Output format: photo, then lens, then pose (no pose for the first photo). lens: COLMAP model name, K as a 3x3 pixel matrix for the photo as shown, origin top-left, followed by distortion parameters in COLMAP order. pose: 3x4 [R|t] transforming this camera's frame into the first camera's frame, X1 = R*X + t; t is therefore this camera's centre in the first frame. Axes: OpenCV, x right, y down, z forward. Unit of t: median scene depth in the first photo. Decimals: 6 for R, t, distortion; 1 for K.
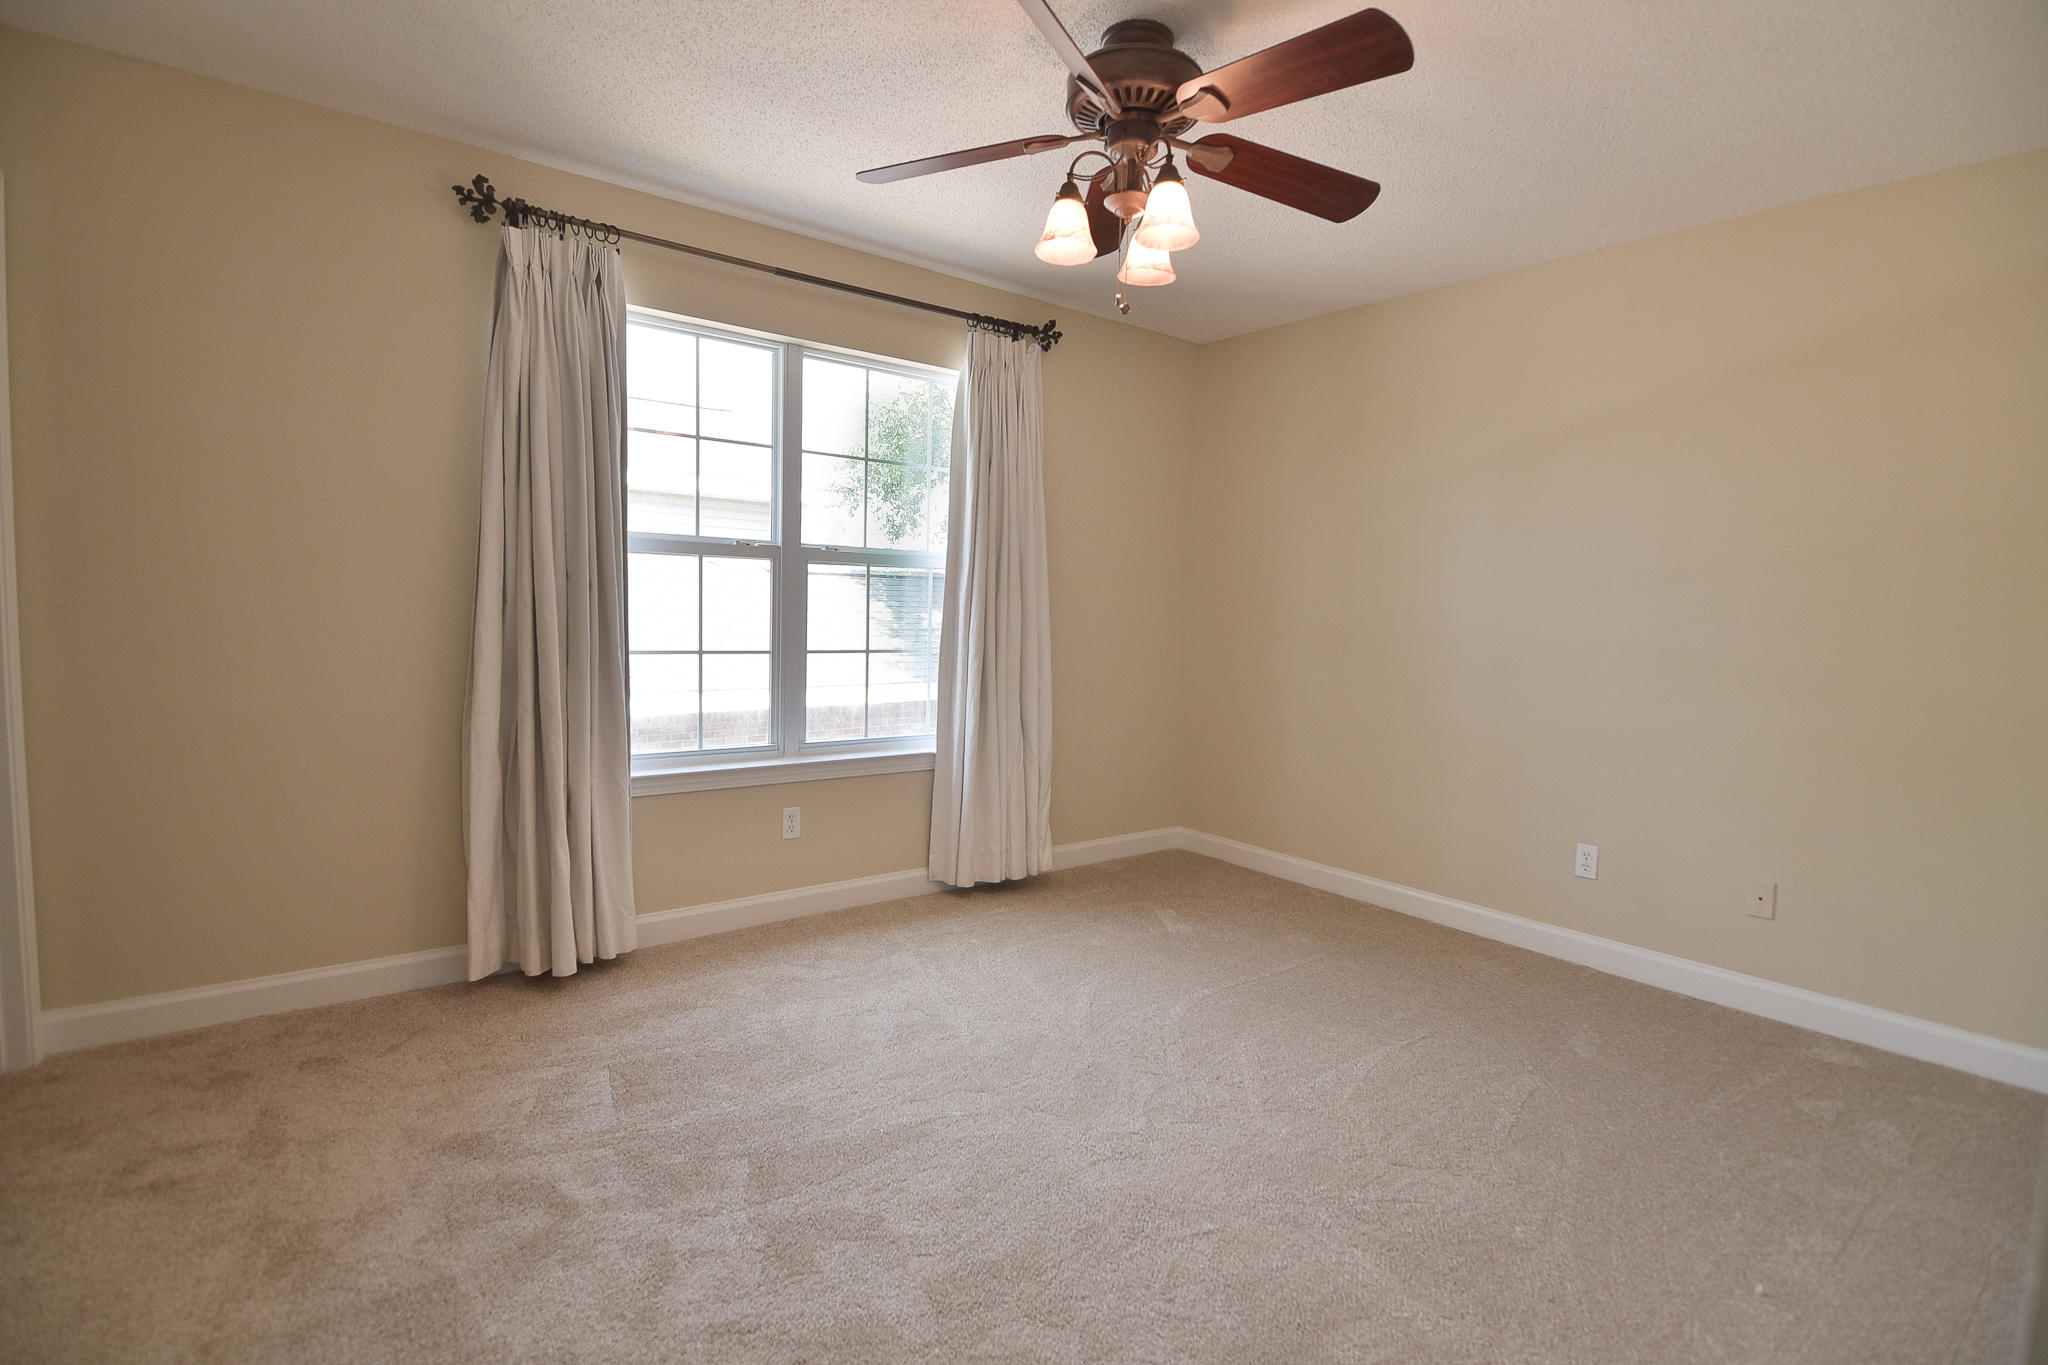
lens RADIAL K [[998.2, 0, 1022.7], [0, 998.2, 681.4], [0, 0, 1]] dist [-0.009154, -0.002998]
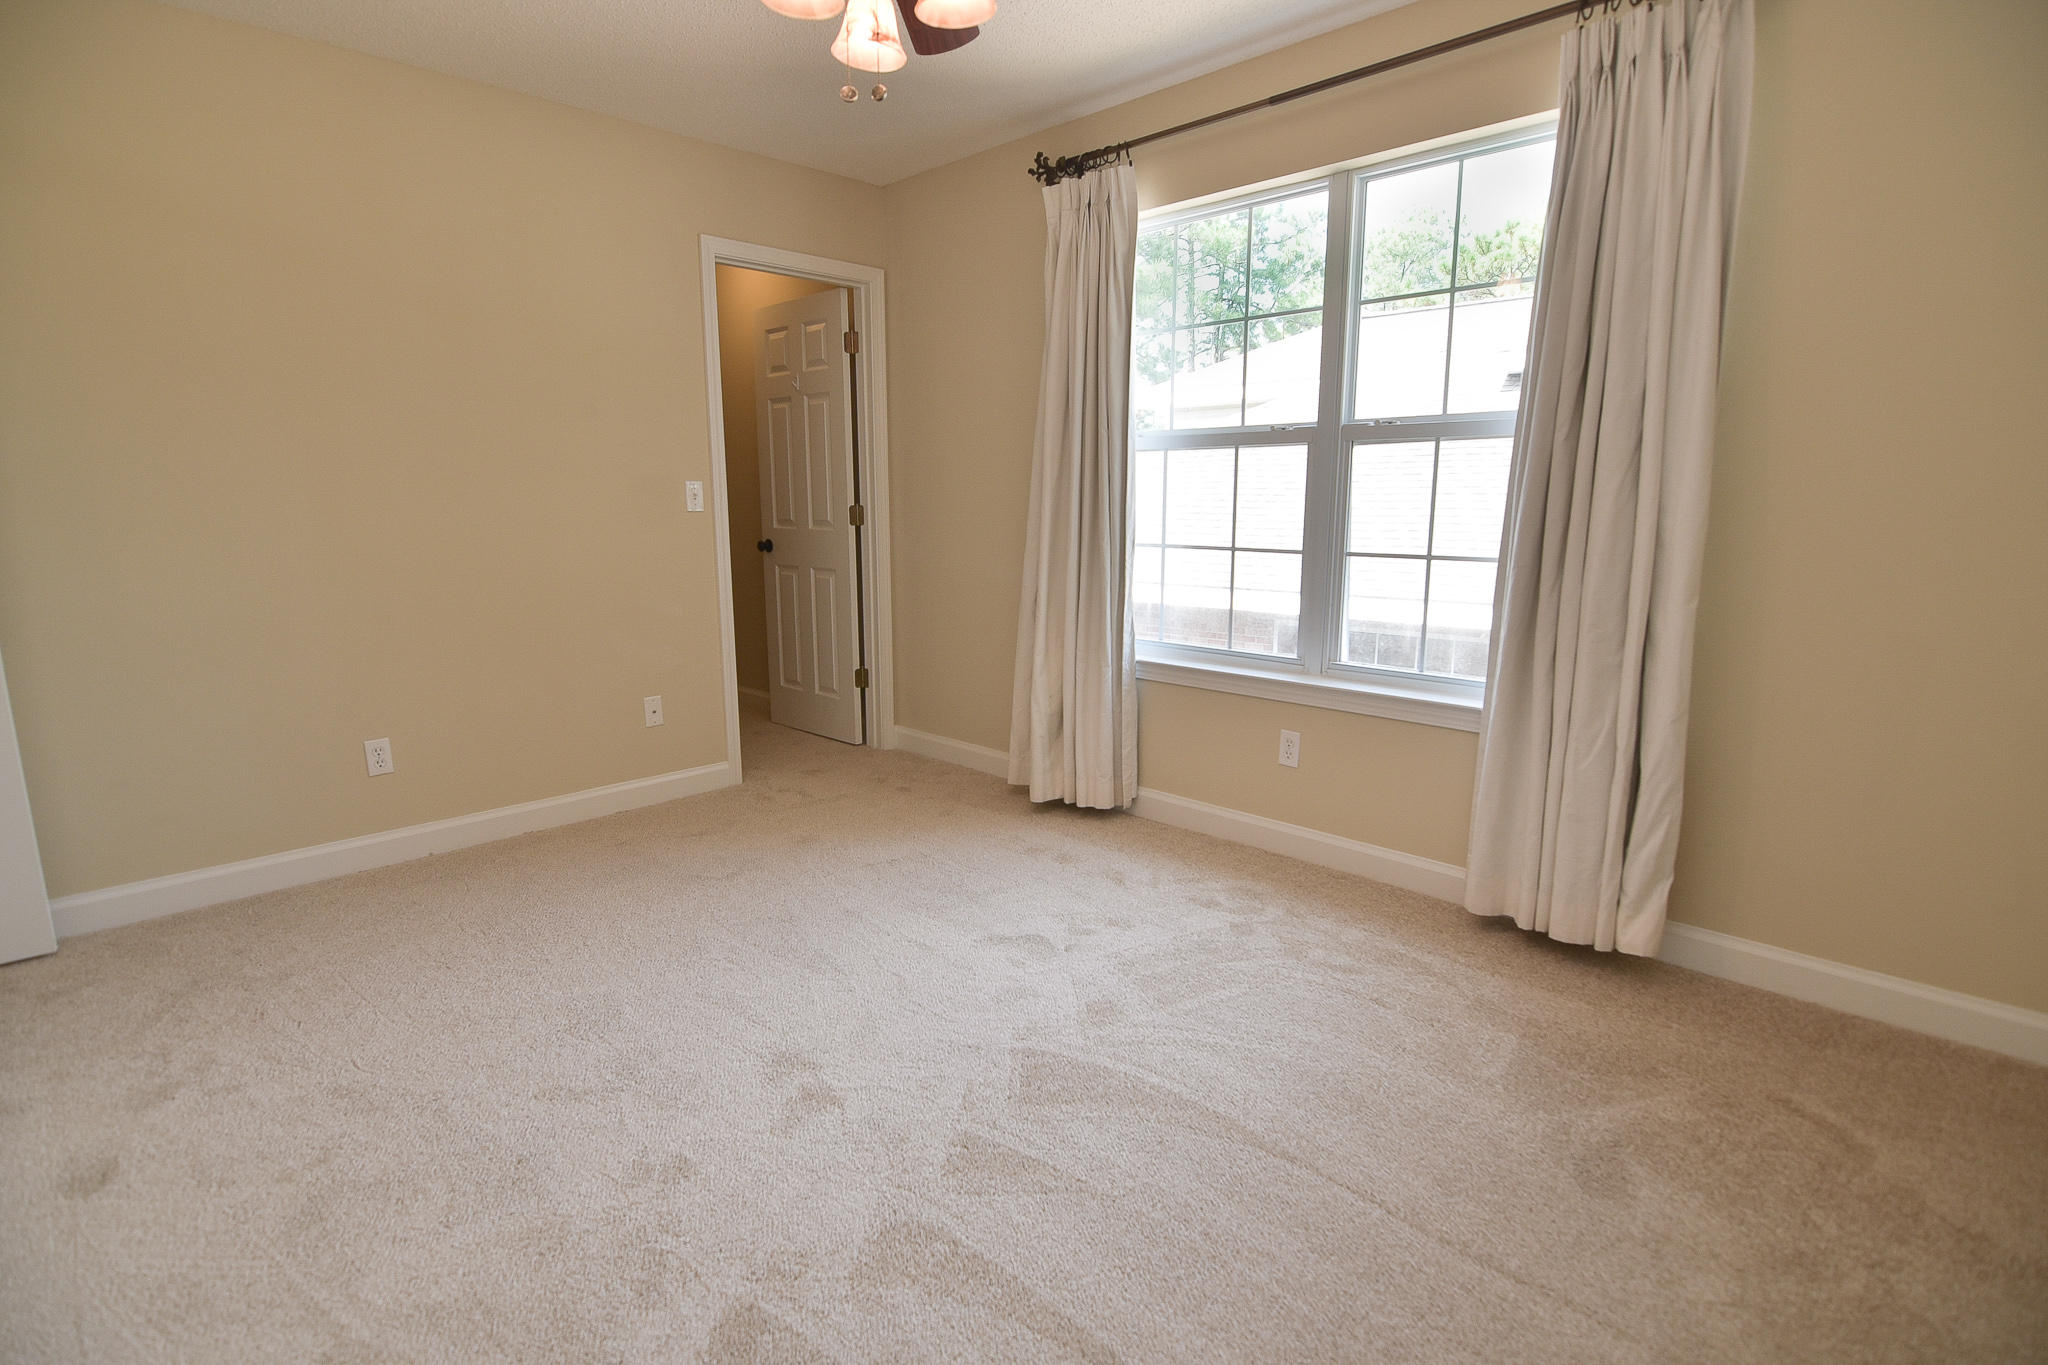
lens RADIAL K [[998.2, 0, 1024.5], [0, 998.2, 682.4], [0, 0, 1]] dist [-0.009154, -0.002998]
pose [[0.117664, 0.146863, -0.982134, 0.608184], [-0.077434, 0.987349, 0.138366, -0.019043], [0.990030, 0.059770, 0.127548, 0.673302]]
